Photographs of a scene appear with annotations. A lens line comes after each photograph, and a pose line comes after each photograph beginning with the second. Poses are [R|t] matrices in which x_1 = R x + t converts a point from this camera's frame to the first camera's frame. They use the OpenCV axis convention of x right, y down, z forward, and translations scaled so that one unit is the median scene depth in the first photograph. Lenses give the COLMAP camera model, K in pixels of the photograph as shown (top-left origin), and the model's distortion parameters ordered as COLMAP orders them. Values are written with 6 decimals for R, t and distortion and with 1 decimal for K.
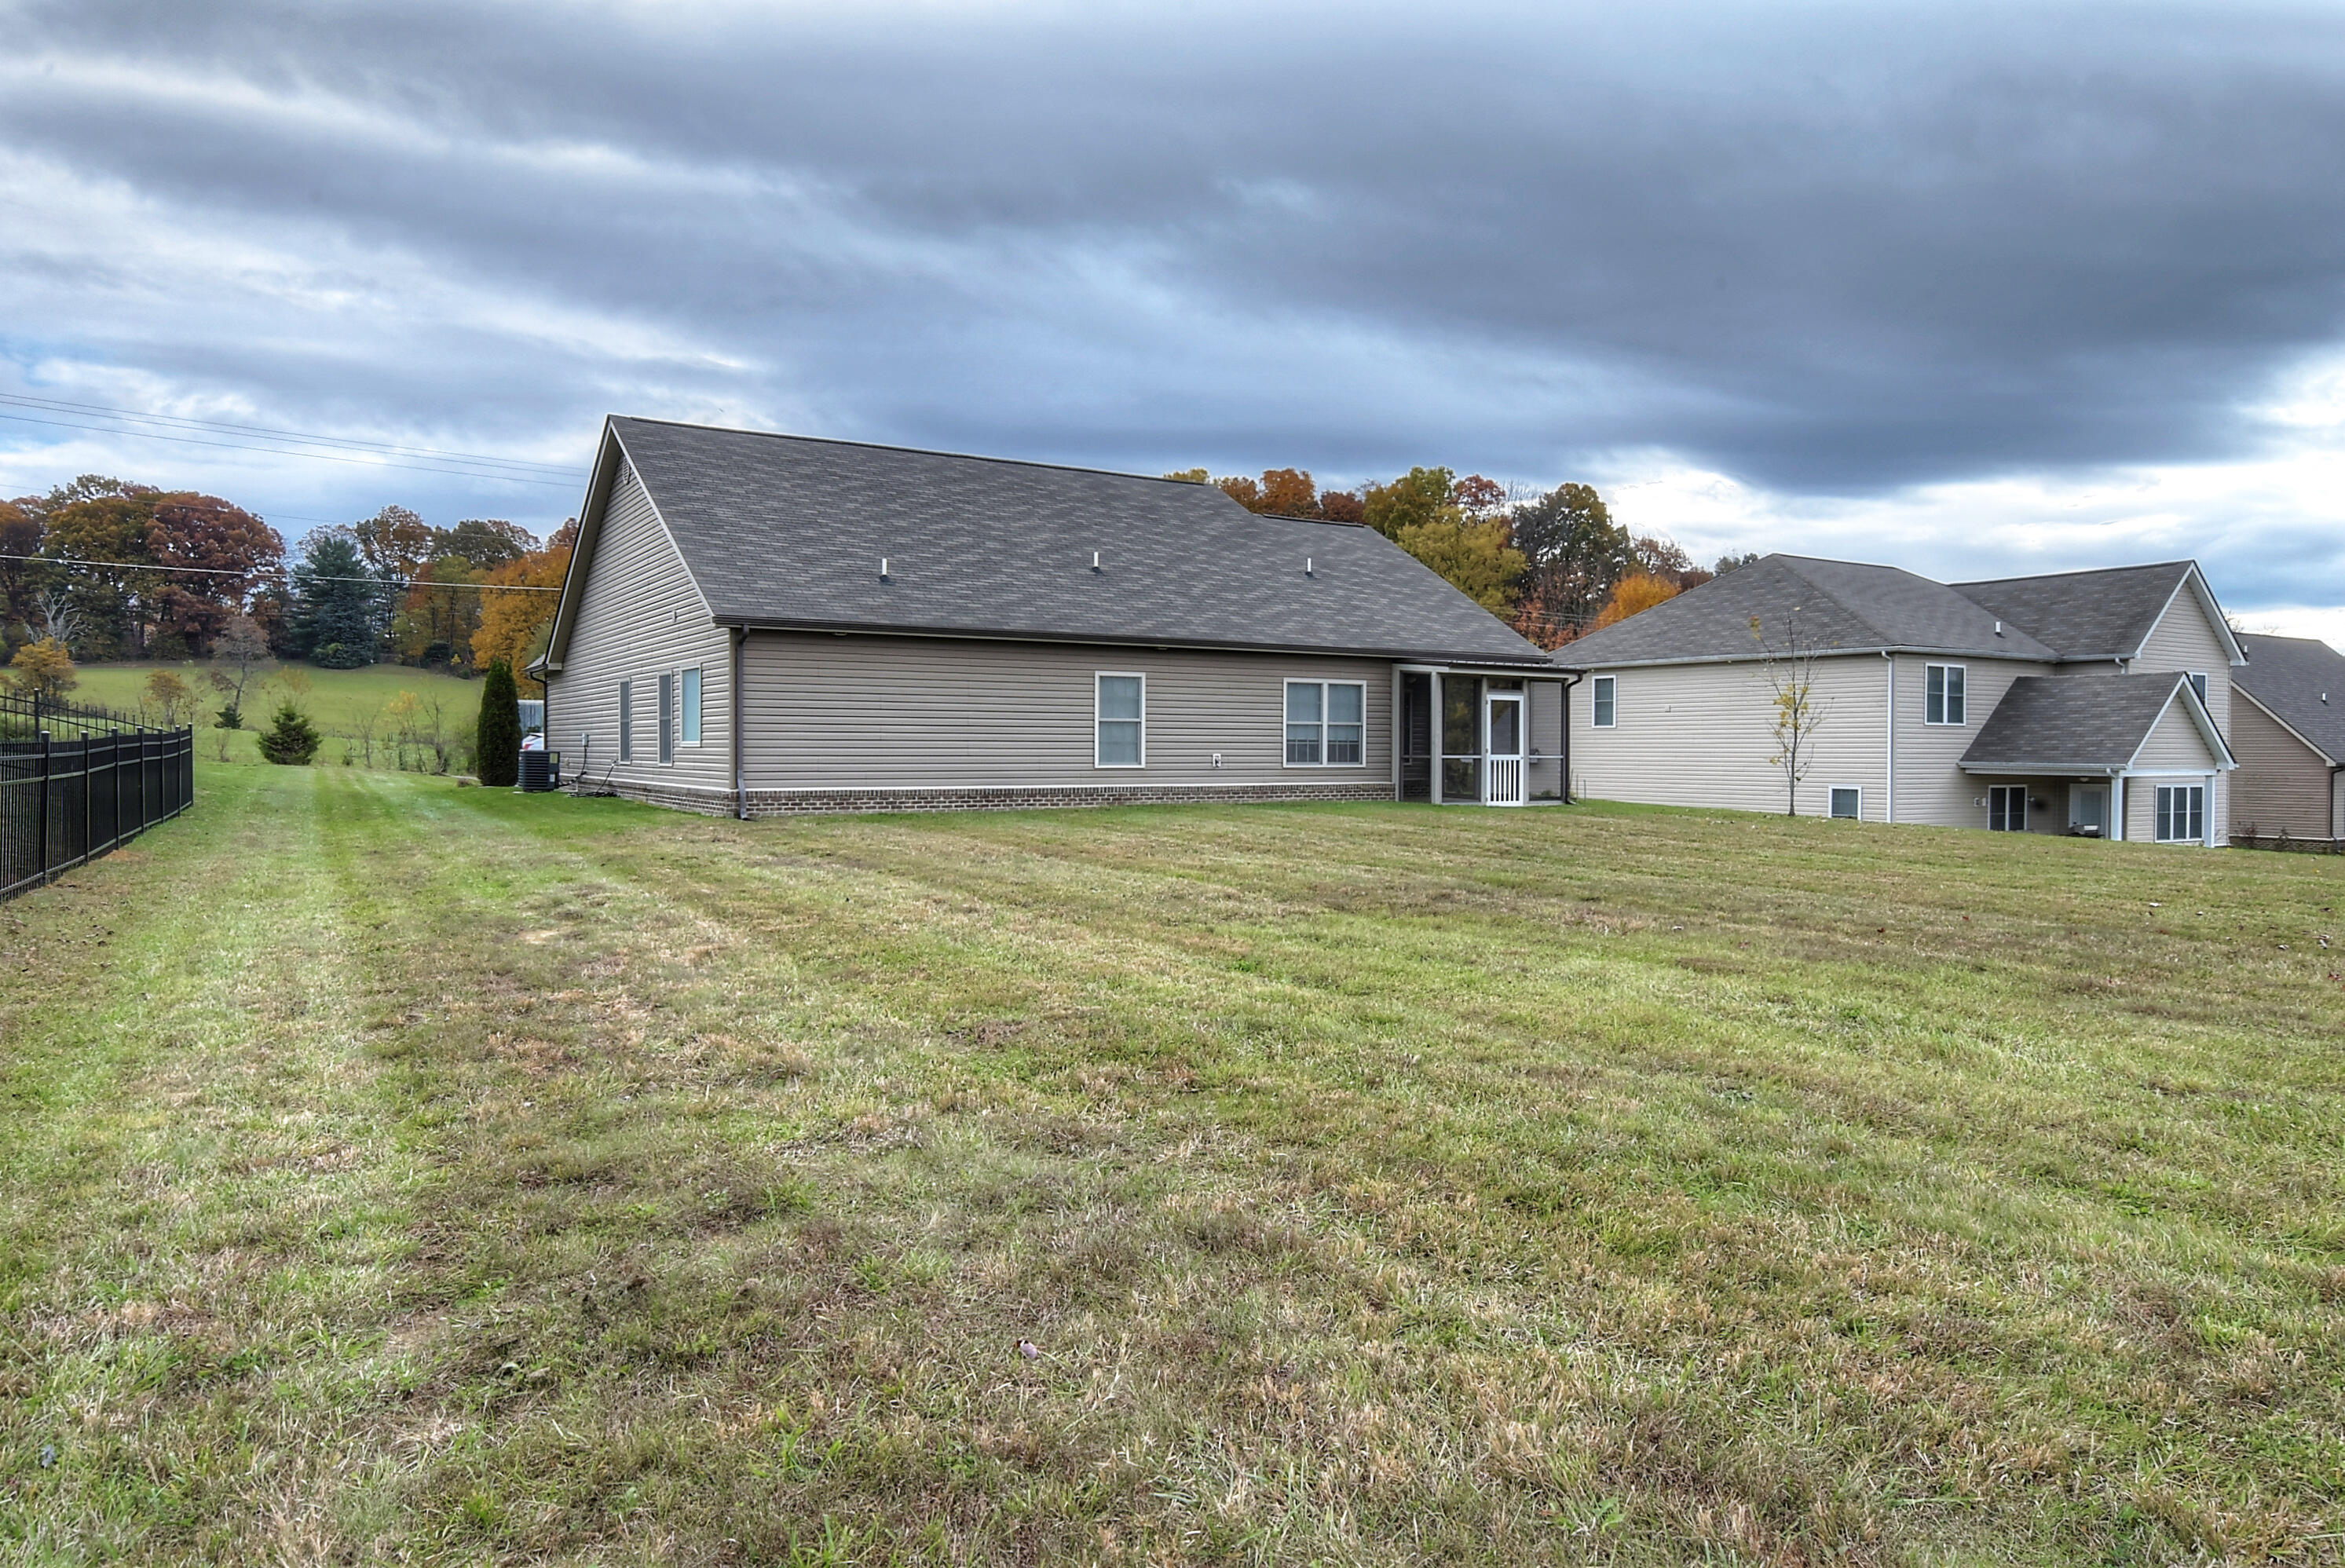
lens RADIAL K [[1489.4, 0, 1172.5], [0, 1489.4, 784.0], [0, 0, 1]] dist [-0.012441, -0.002071]
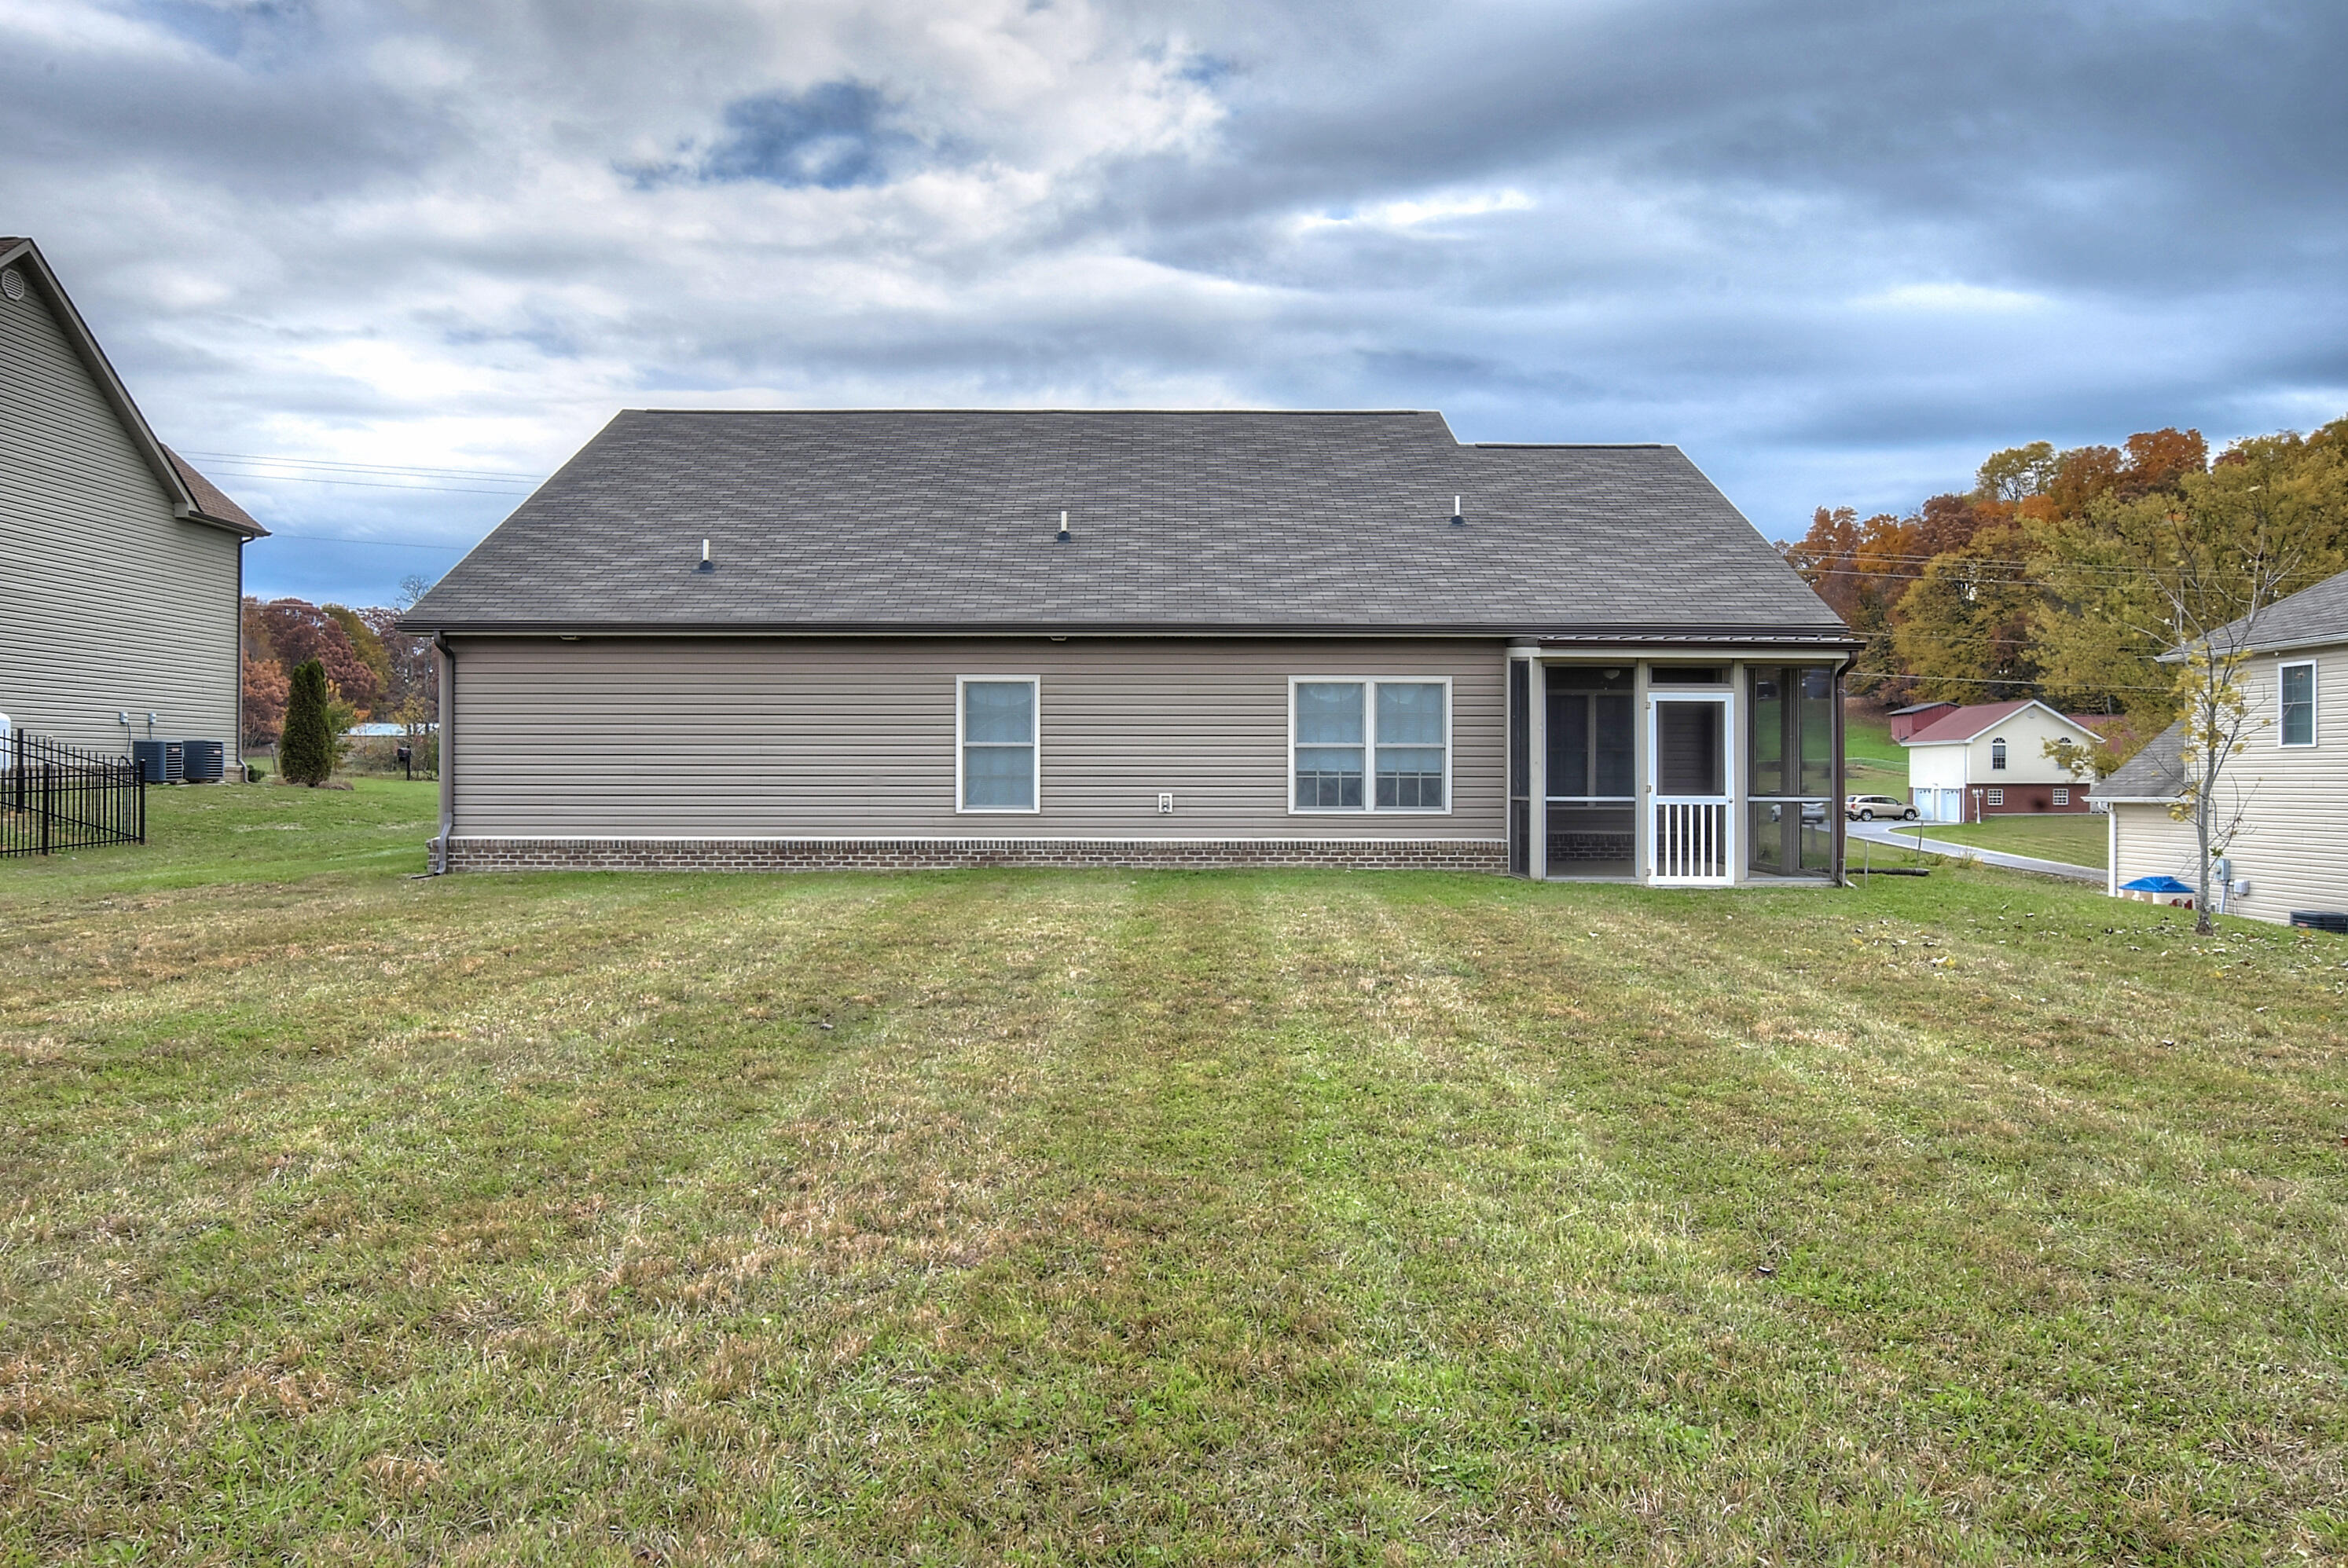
lens RADIAL K [[1491.2, 0, 1174.0], [0, 1491.2, 784.0], [0, 0, 1]] dist [-0.012441, -0.002071]
pose [[0.852412, 0.001019, -0.522869, 0.367895], [-0.011414, 0.999796, -0.016659, -0.012901], [0.522746, 0.020169, 0.852250, 0.417358]]
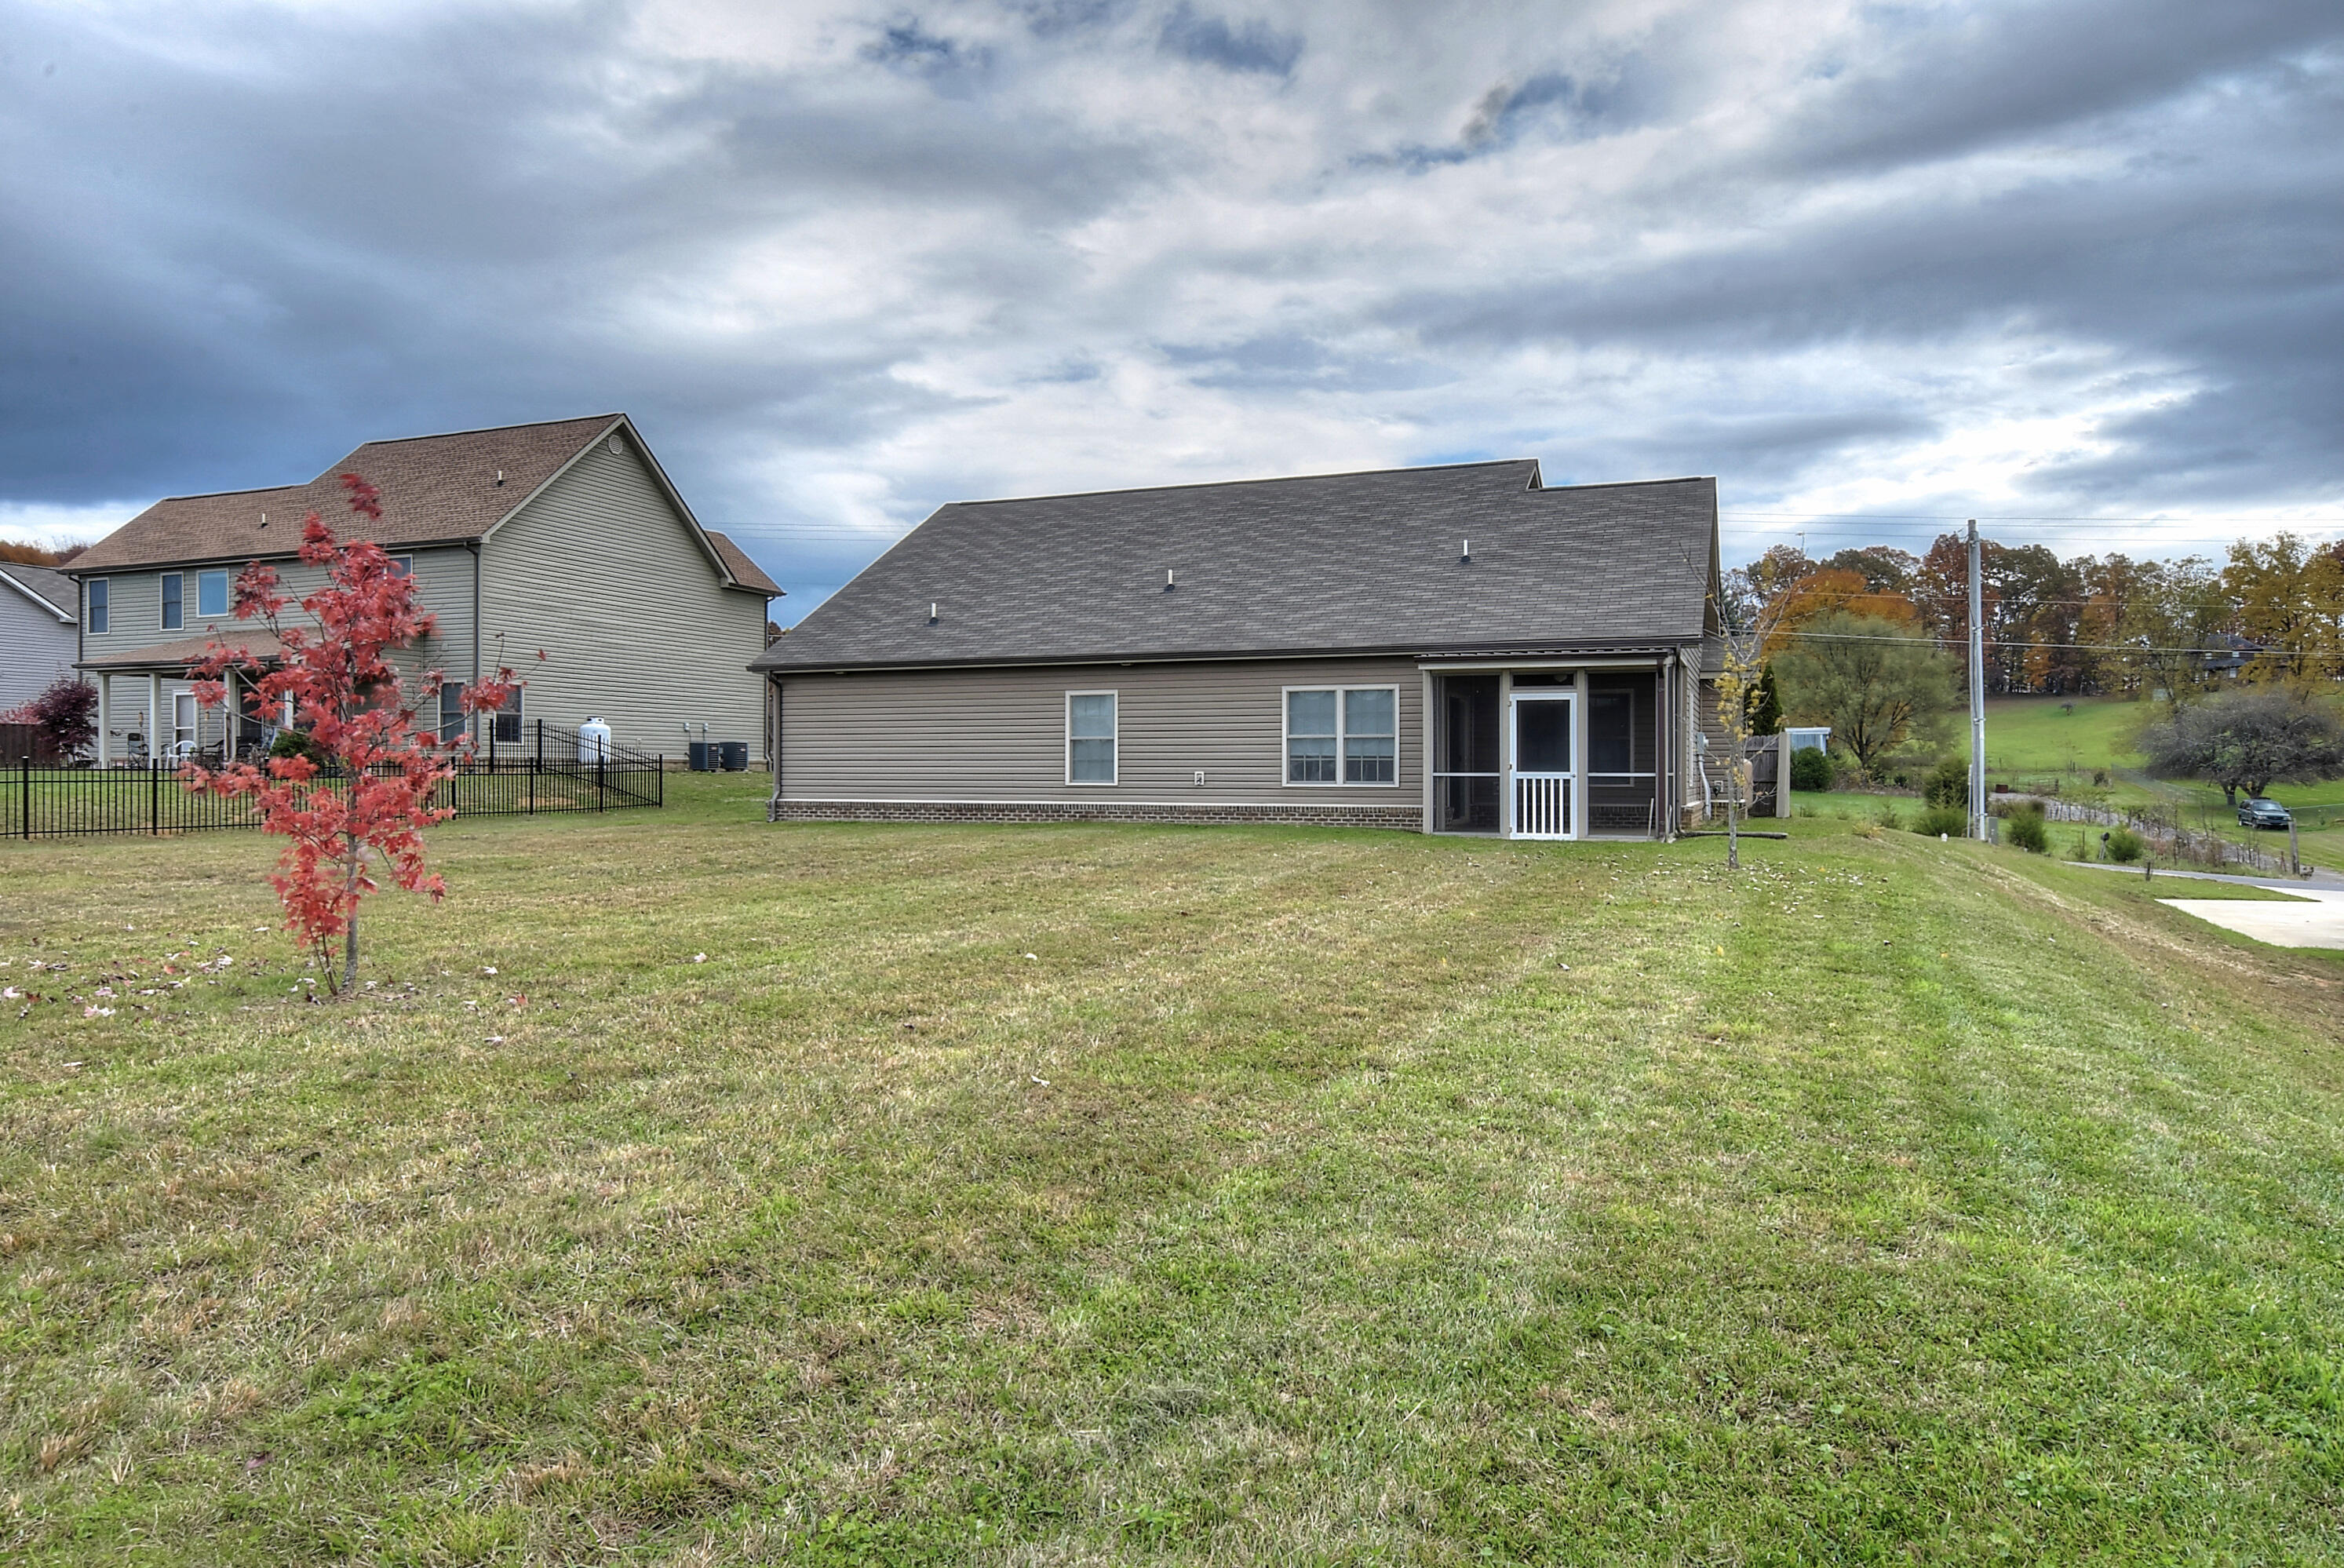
lens RADIAL K [[1488.9, 0, 1172.0], [0, 1488.9, 784.0], [0, 0, 1]] dist [-0.012441, -0.002071]
pose [[0.591251, 0.003049, -0.806482, 0.750047], [-0.019092, 0.999766, -0.010218, -0.002368], [0.806262, 0.021439, 0.591170, 0.414188]]
